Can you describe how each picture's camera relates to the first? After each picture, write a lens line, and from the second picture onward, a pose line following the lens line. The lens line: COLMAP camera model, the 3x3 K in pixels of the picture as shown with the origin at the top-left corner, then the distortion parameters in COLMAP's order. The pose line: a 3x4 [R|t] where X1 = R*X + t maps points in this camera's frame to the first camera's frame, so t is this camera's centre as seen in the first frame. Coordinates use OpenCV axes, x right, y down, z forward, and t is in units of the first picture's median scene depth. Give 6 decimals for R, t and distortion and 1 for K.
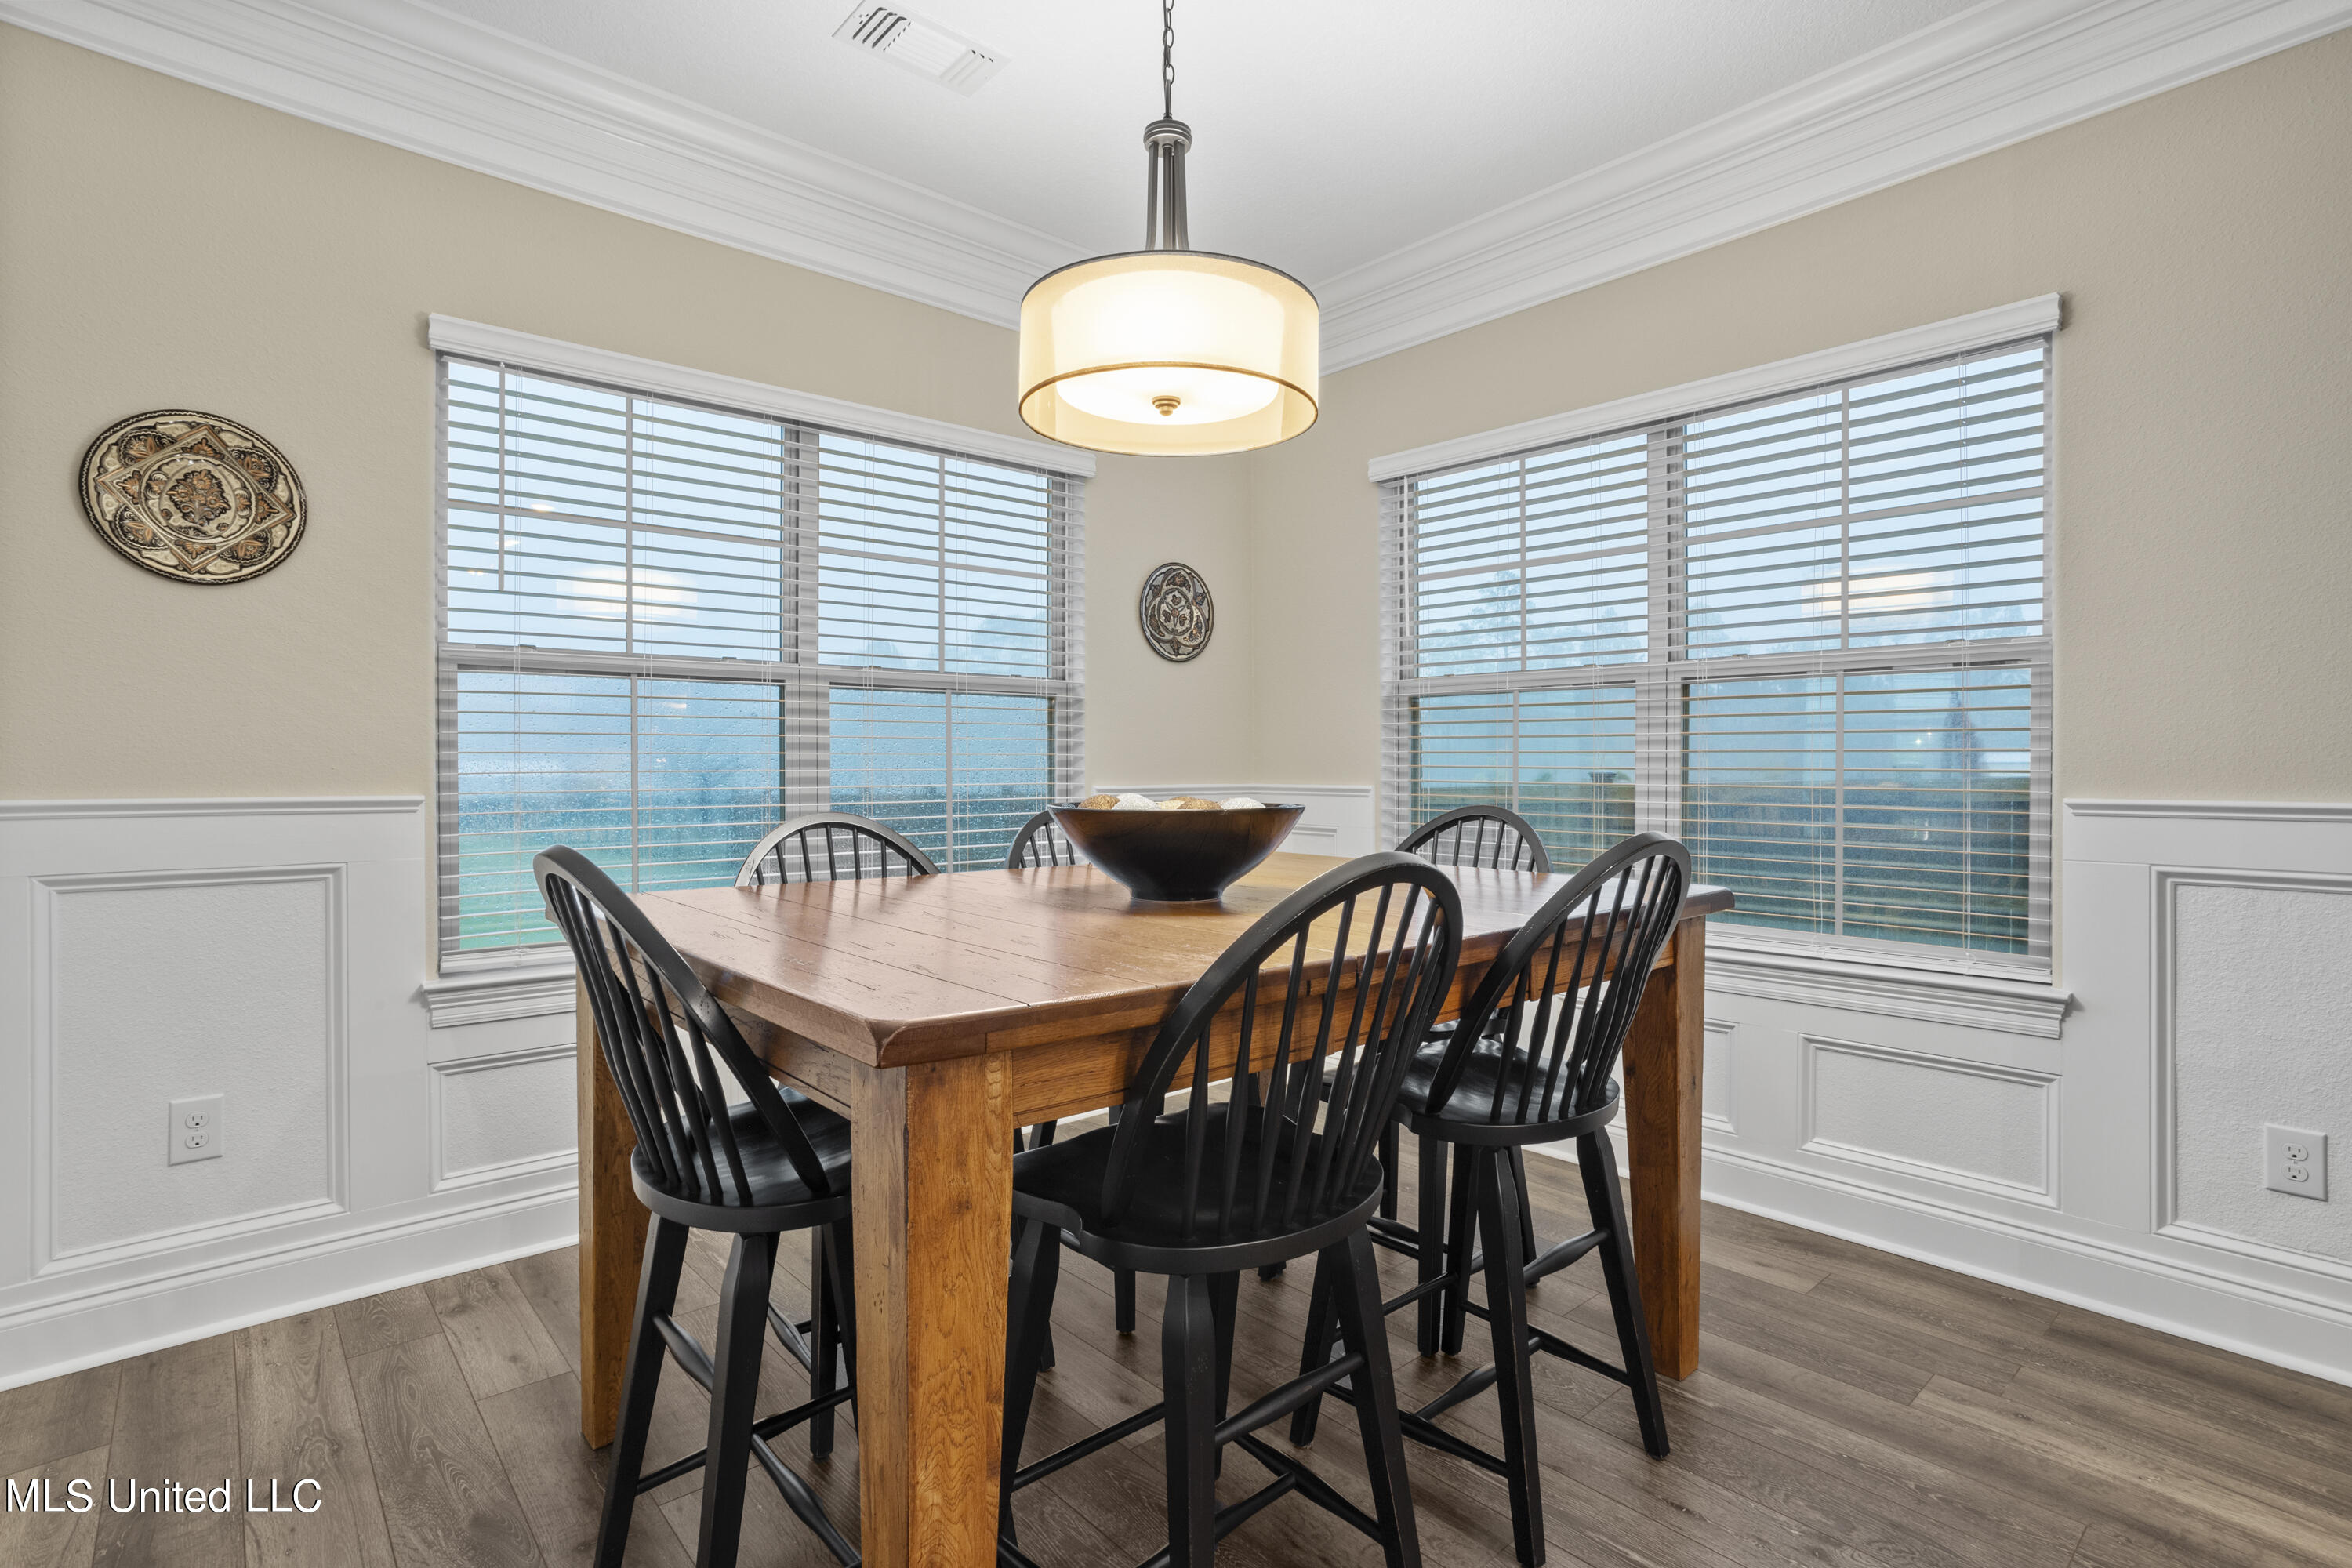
lens RADIAL K [[1129.5, 0, 1170.3], [0, 1129.5, 782.8], [0, 0, 1]] dist [-0.016037, 0.006120]
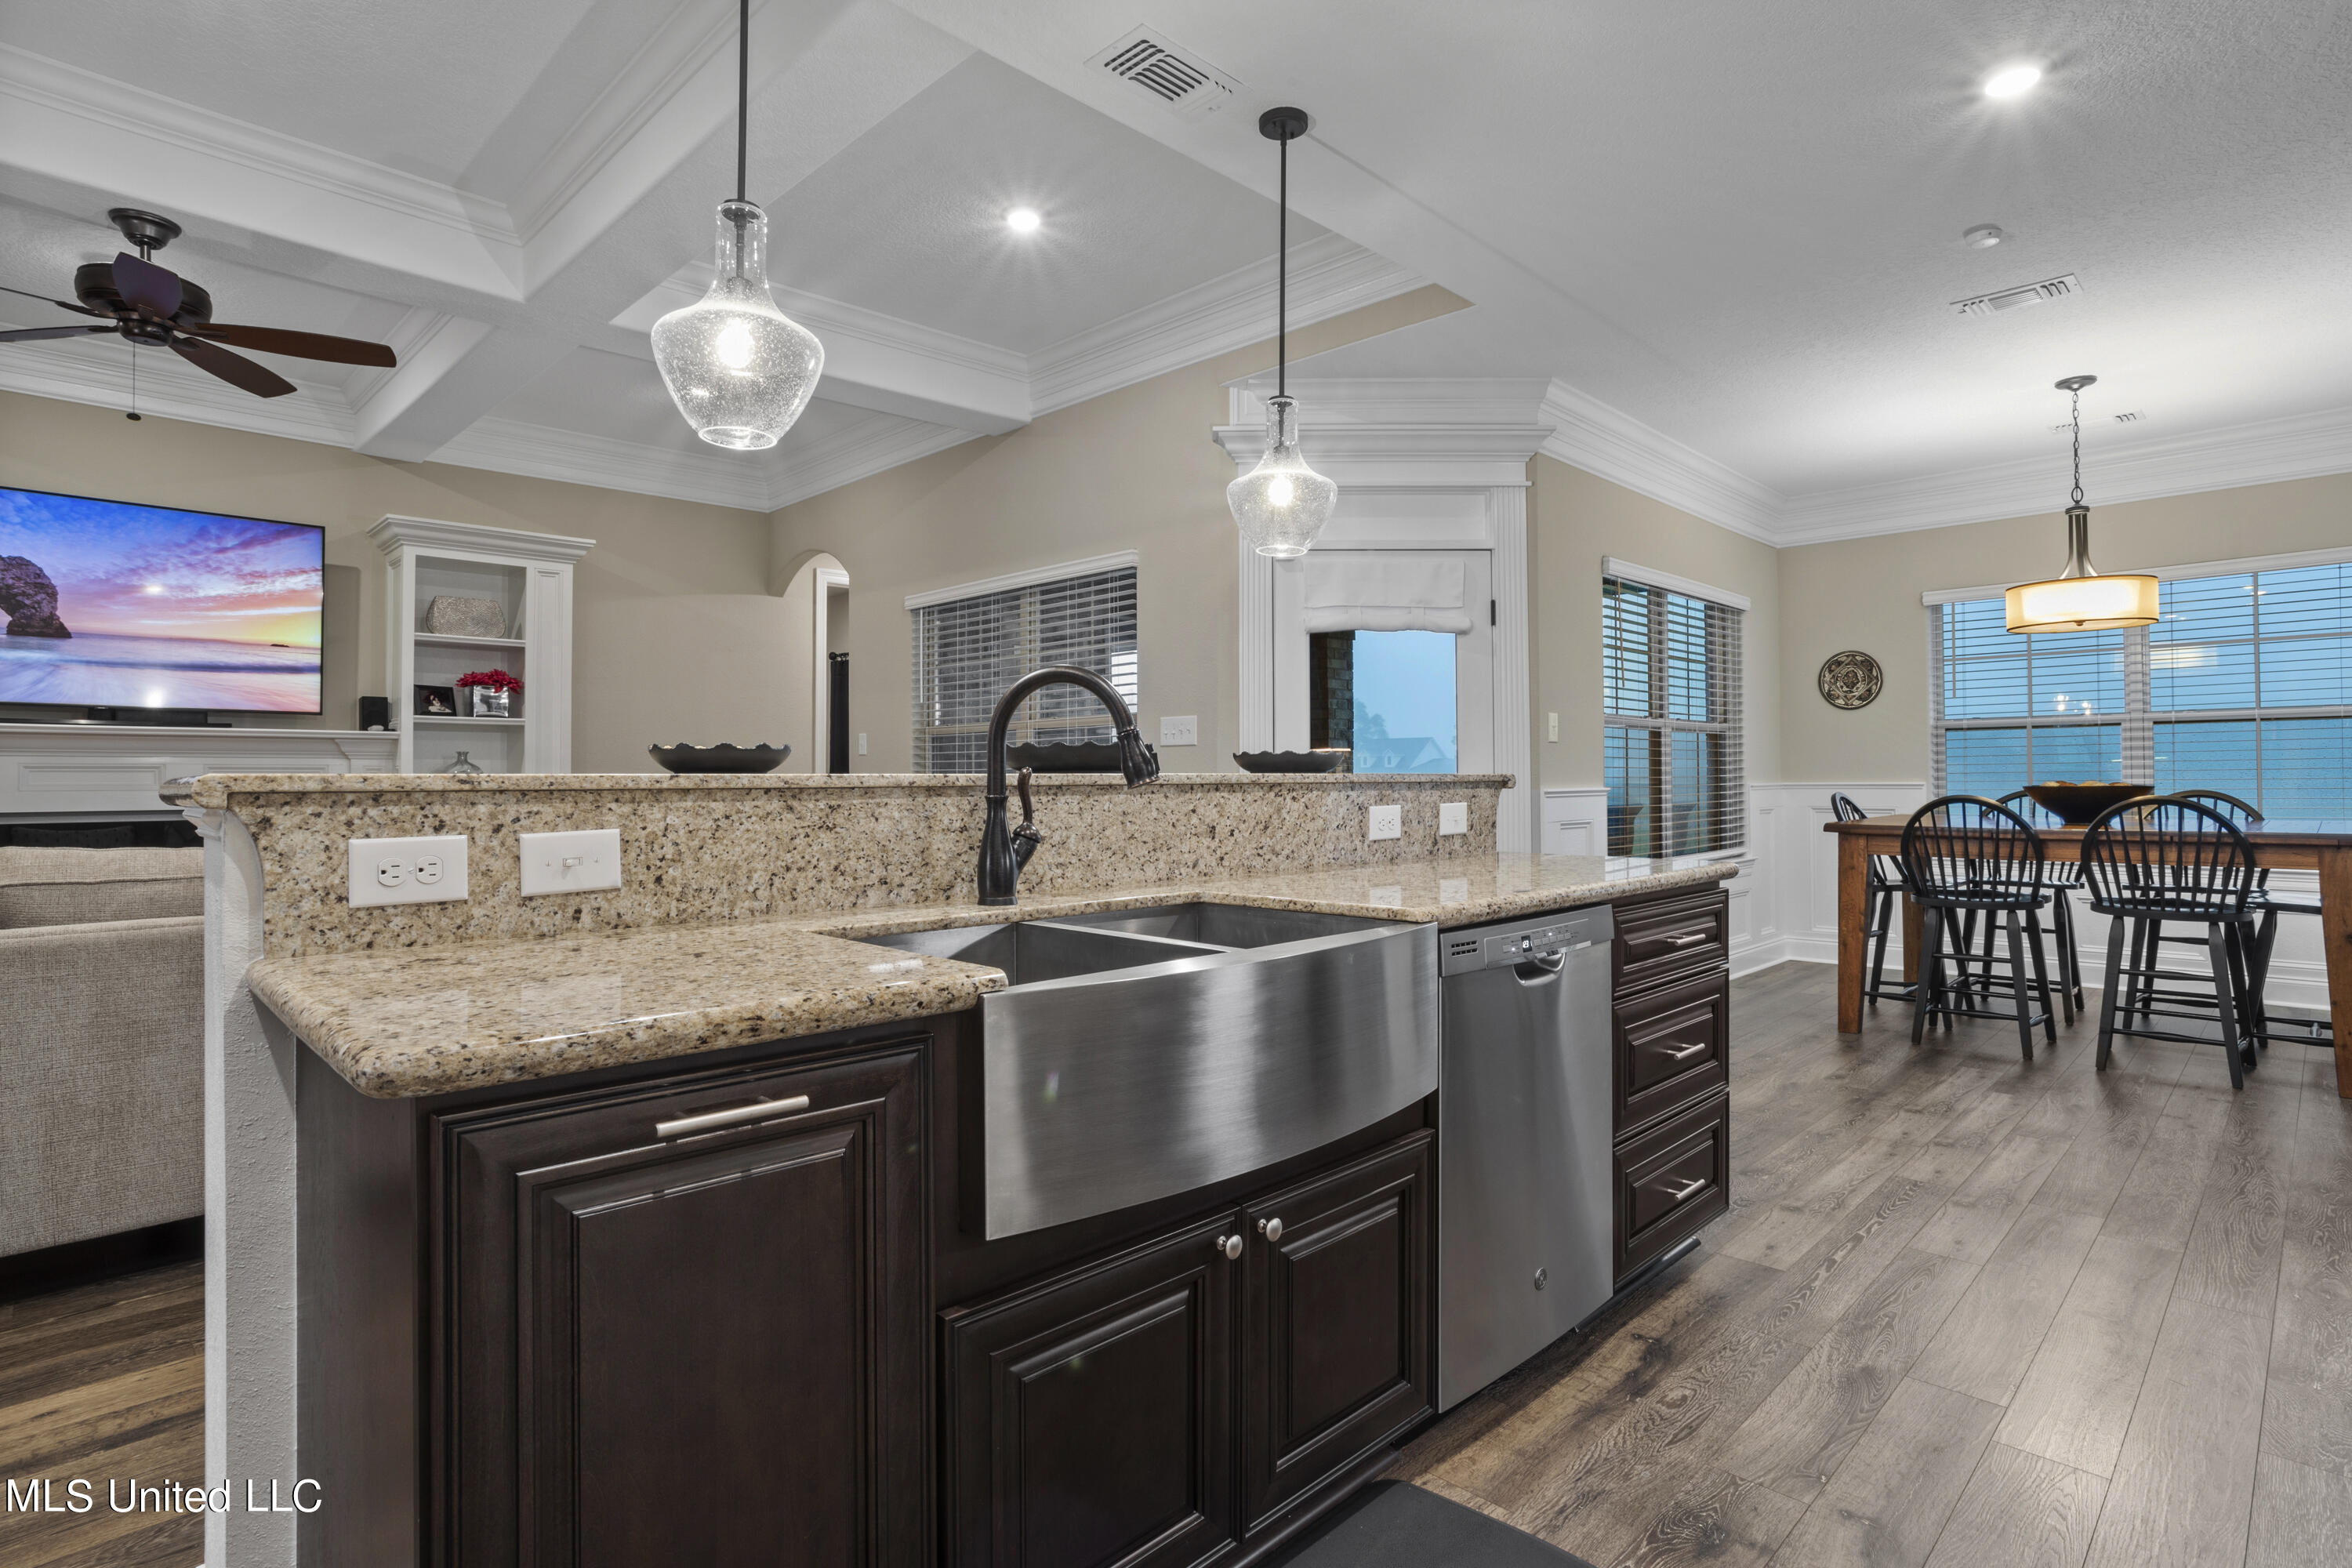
lens RADIAL K [[1160.8, 0, 1159.1], [0, 1160.8, 768.7], [0, 0, 1]] dist [-0.023972, -0.000692]
pose [[0.062498, -0.006311, -0.998025, 2.034074], [-0.003952, 0.999971, -0.006571, 0.005364], [0.998037, 0.004355, 0.062471, -0.999685]]
